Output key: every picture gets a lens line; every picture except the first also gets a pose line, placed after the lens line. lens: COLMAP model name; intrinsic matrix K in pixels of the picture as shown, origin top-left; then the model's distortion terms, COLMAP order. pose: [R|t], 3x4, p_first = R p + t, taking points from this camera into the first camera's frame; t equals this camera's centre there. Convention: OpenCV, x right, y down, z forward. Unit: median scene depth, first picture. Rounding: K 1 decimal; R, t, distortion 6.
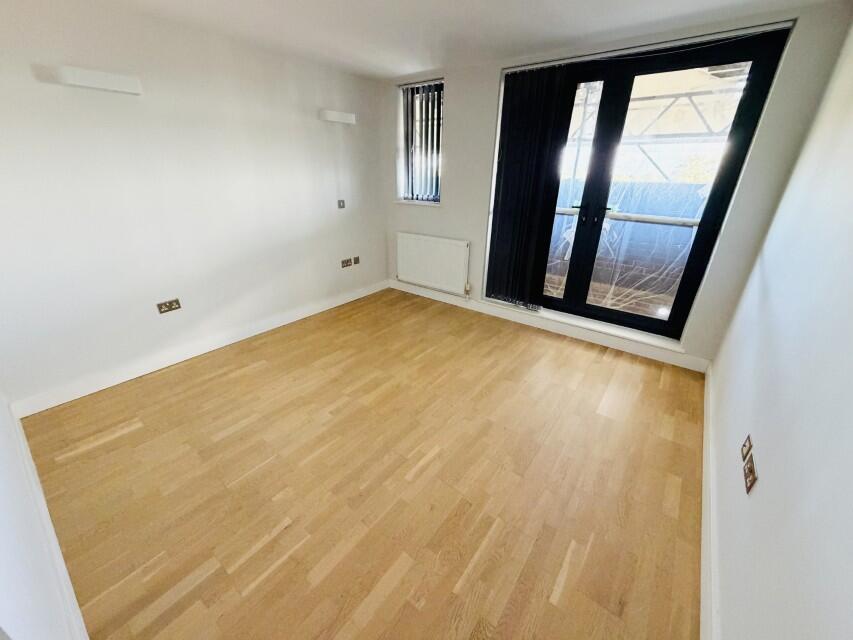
lens RADIAL K [[339.6, 0, 423.2], [0, 339.6, 319.2], [0, 0, 1]] dist [-0.000912, 0.000303]
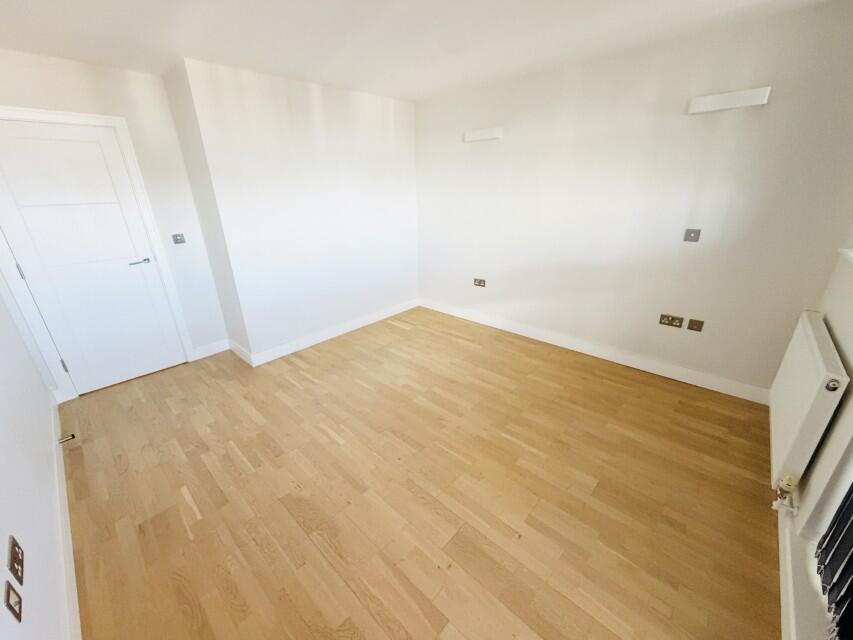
lens RADIAL K [[339.6, 0, 423.2], [0, 339.6, 319.2], [0, 0, 1]] dist [-0.000912, 0.000303]
pose [[-0.094030, 0.349786, -0.932099, 0.659349], [-0.381813, 0.851987, 0.358241, -0.327125], [0.919444, 0.389573, 0.053441, 0.757145]]
